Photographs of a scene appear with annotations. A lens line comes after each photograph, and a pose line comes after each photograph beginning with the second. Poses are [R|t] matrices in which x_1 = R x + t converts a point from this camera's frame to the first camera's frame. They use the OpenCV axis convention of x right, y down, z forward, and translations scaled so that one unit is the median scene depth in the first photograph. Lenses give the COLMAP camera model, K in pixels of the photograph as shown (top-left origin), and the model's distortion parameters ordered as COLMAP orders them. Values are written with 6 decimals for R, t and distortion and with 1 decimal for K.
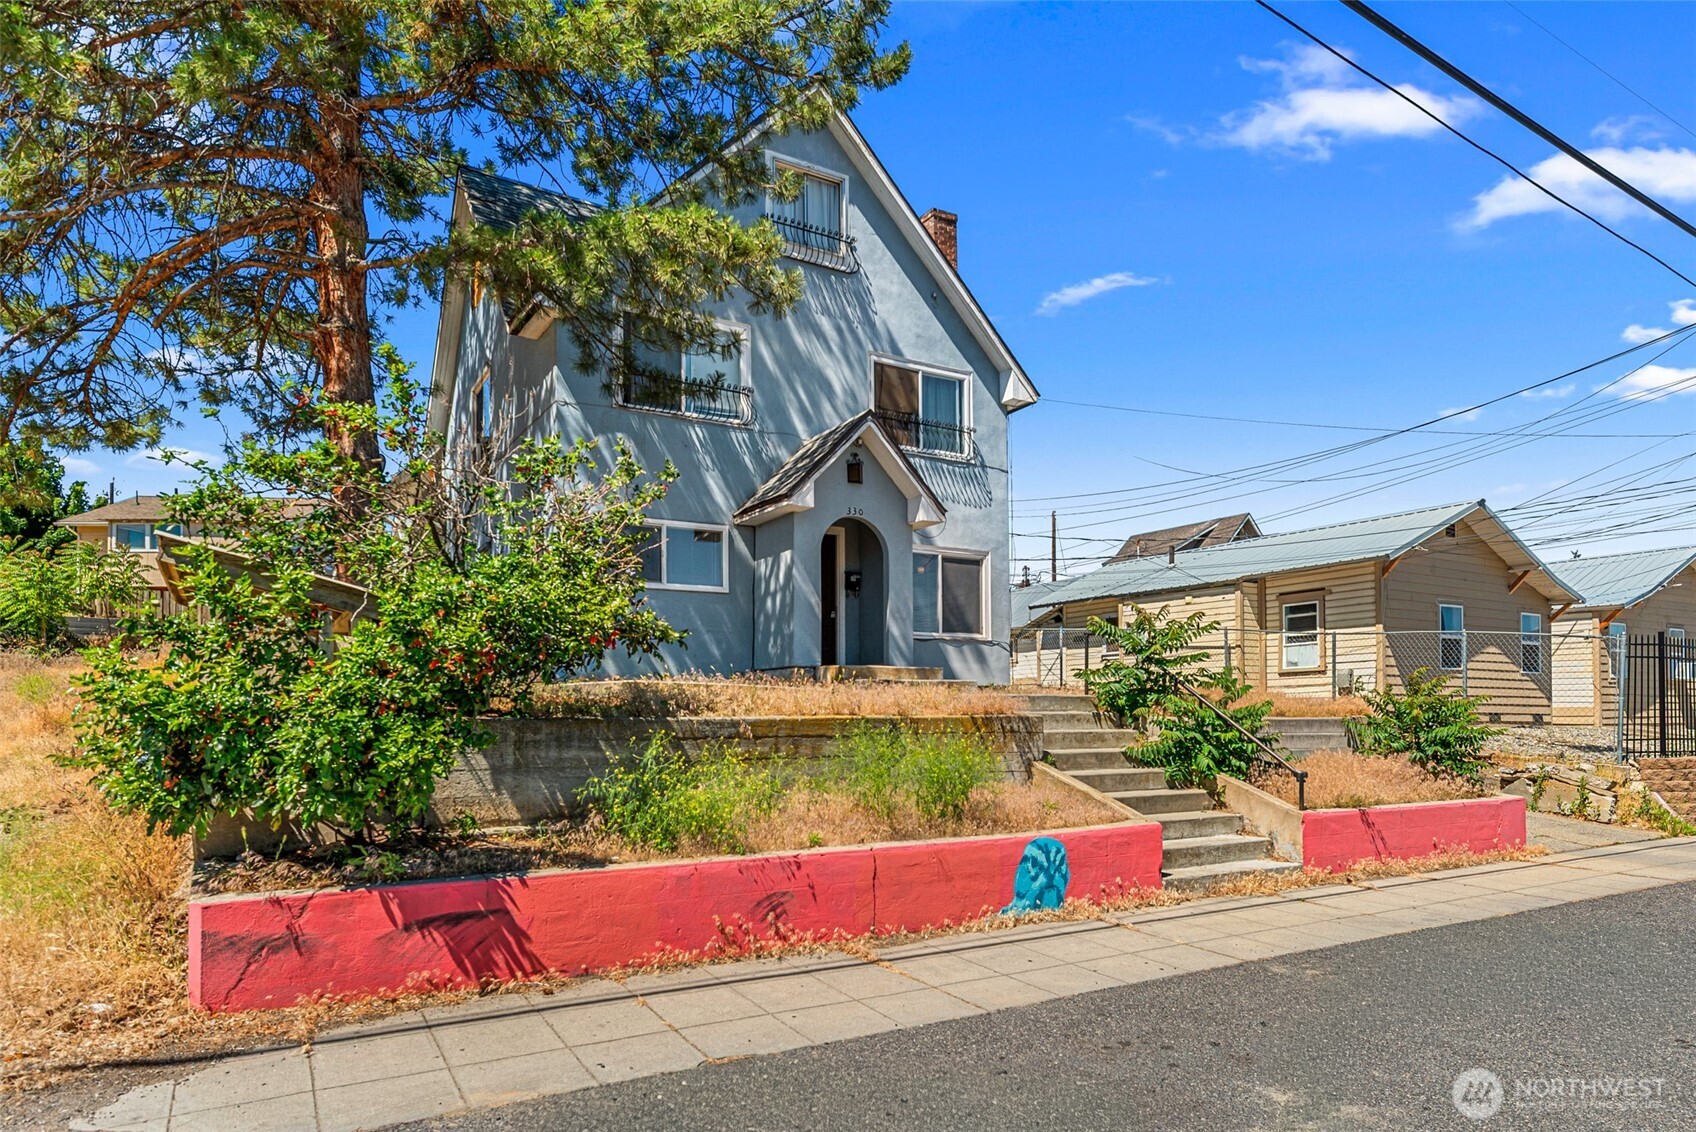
lens RADIAL K [[990.0, 0, 883.6], [0, 990.0, 682.9], [0, 0, 1]] dist [-0.000877, -0.000036]
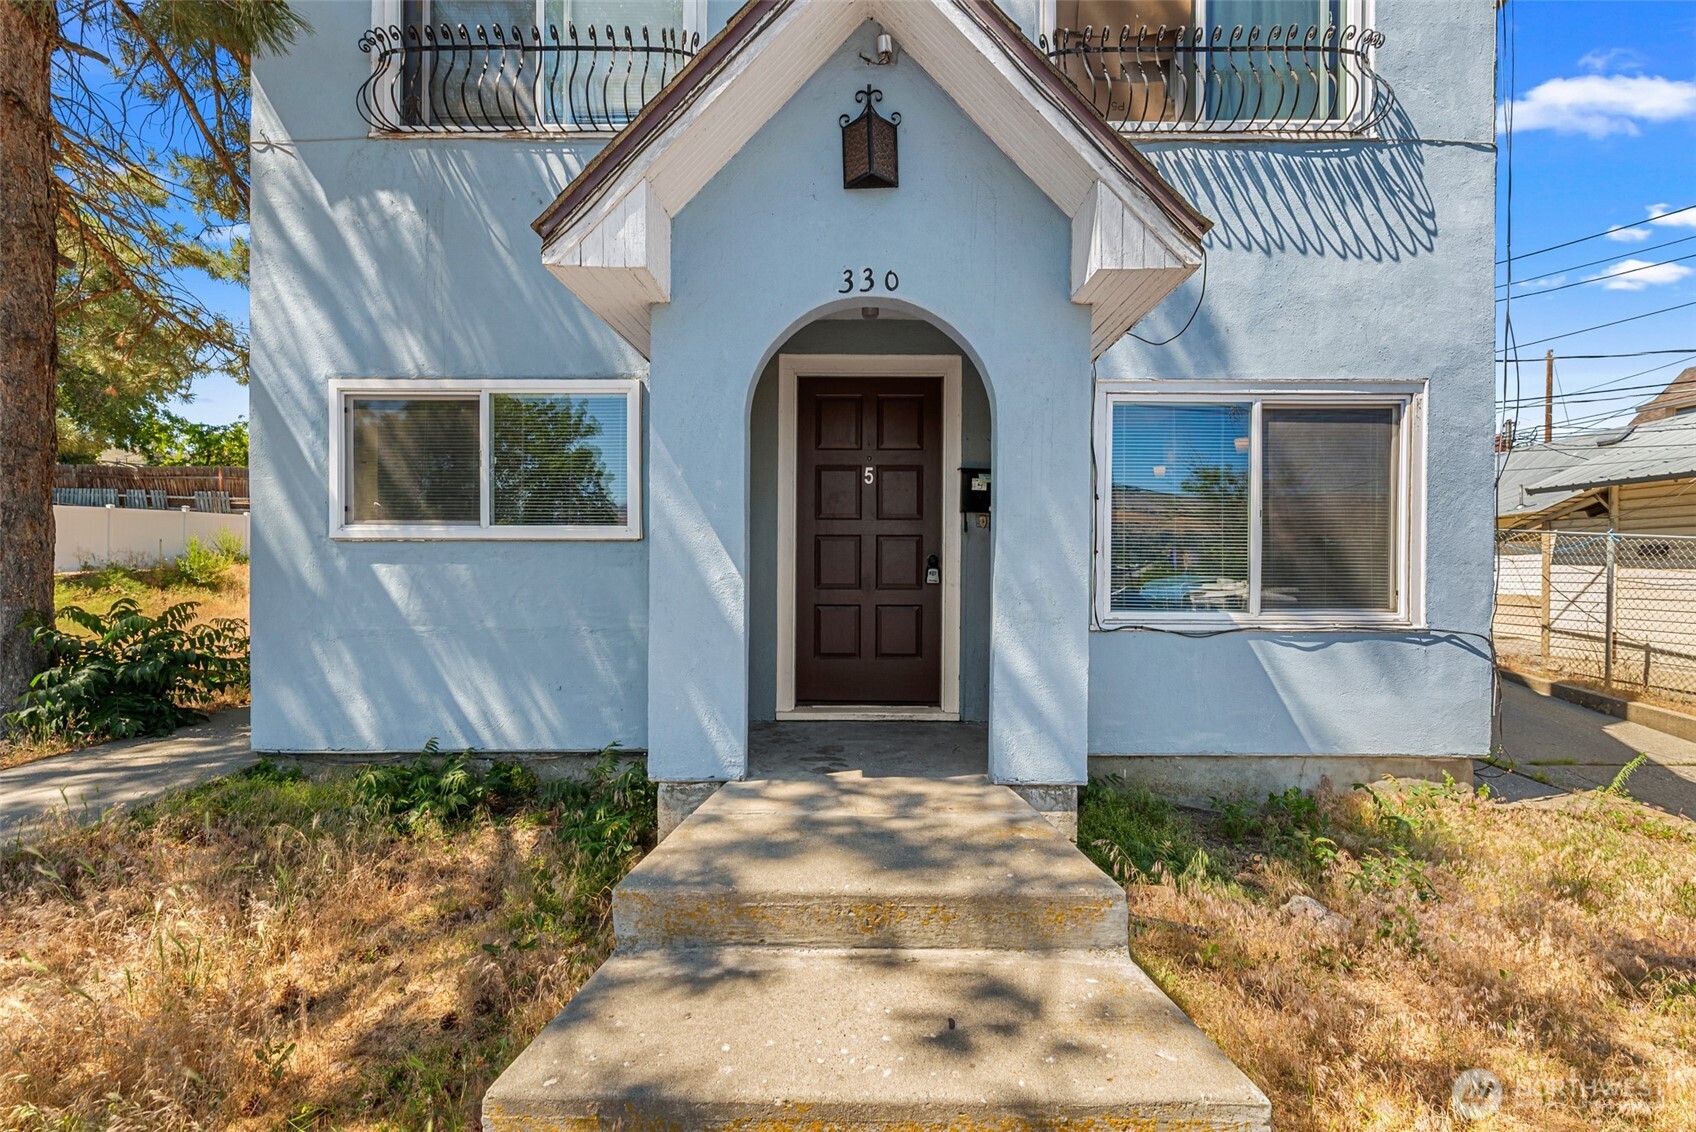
lens RADIAL K [[737.9, 0, 865.8], [0, 737.9, 565.8], [0, 0, 1]] dist [0.000696, 0.000401]
pose [[0.846630, 0.013134, -0.532019, 0.081137], [0.005732, 0.999412, 0.033793, -0.078358], [0.532150, -0.031660, 0.846058, 0.686468]]
